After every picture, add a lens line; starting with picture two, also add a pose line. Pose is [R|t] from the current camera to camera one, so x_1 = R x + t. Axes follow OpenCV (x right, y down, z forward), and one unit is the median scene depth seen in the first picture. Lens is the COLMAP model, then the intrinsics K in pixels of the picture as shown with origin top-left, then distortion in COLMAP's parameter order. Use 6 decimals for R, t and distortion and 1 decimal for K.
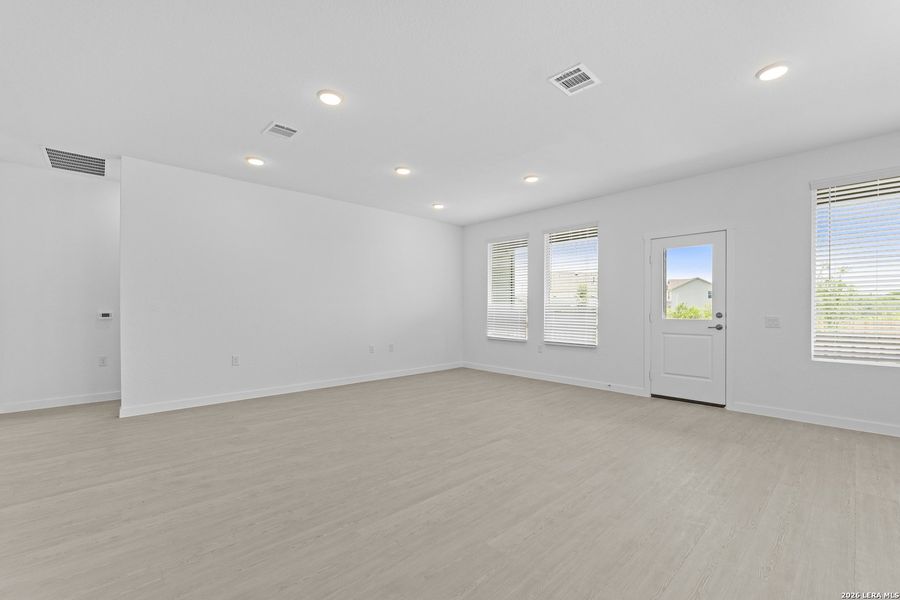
lens RADIAL K [[382.9, 0, 456.1], [0, 382.9, 307.2], [0, 0, 1]] dist [-0.000633, 0.000013]
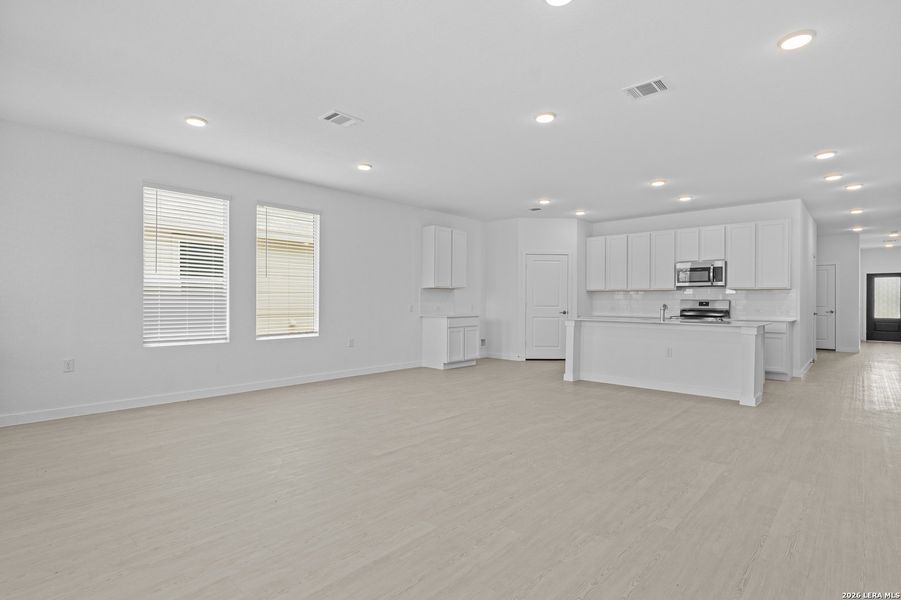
lens RADIAL K [[445.9, 0, 451.2], [0, 445.9, 304.3], [0, 0, 1]] dist [-0.002704, 0.000074]
pose [[-0.998364, -0.004677, -0.056991, 0.015588], [-0.005137, 0.999955, 0.007936, 0.002706], [0.056952, 0.008216, -0.998343, 1.519713]]
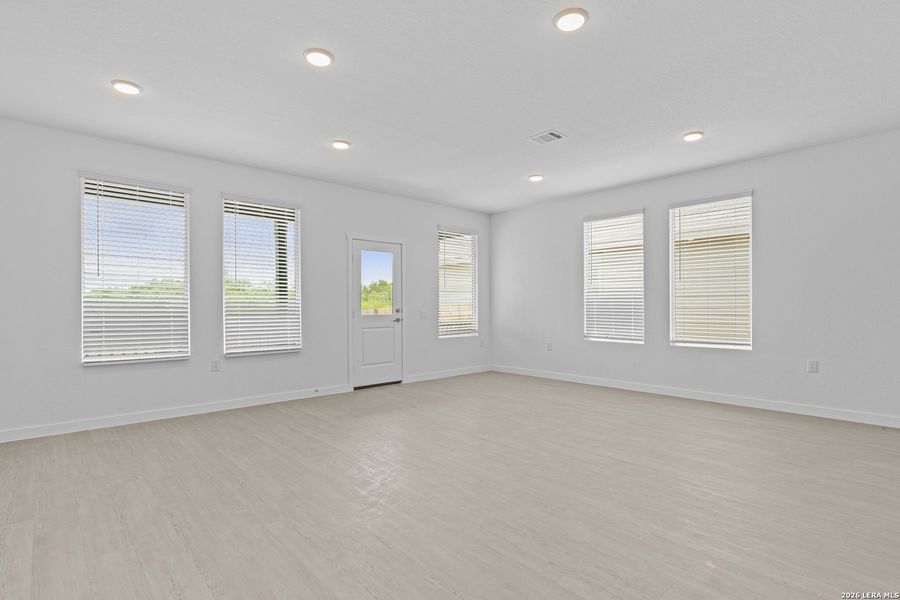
lens RADIAL K [[445.4, 0, 450.7], [0, 445.4, 304.3], [0, 0, 1]] dist [-0.002704, 0.000074]
pose [[0.026262, 0.002435, 0.999652, -0.784511], [0.002015, 0.999995, -0.002489, 0.004371], [-0.999653, 0.002080, 0.026256, 0.797331]]
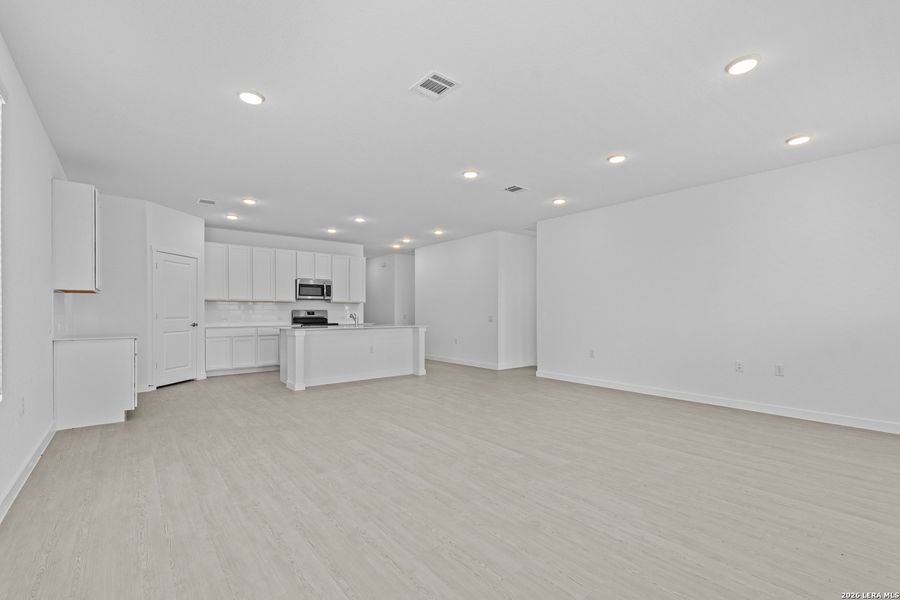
lens RADIAL K [[401.2, 0, 450.0], [0, 401.2, 300.0], [0, 0, 1]] dist [-0.000193, -0.000027]
pose [[-0.080456, -0.029624, -0.996318, 0.840126], [-0.000356, 0.999559, -0.029692, 0.003341], [0.996758, -0.002034, -0.080431, 0.690195]]
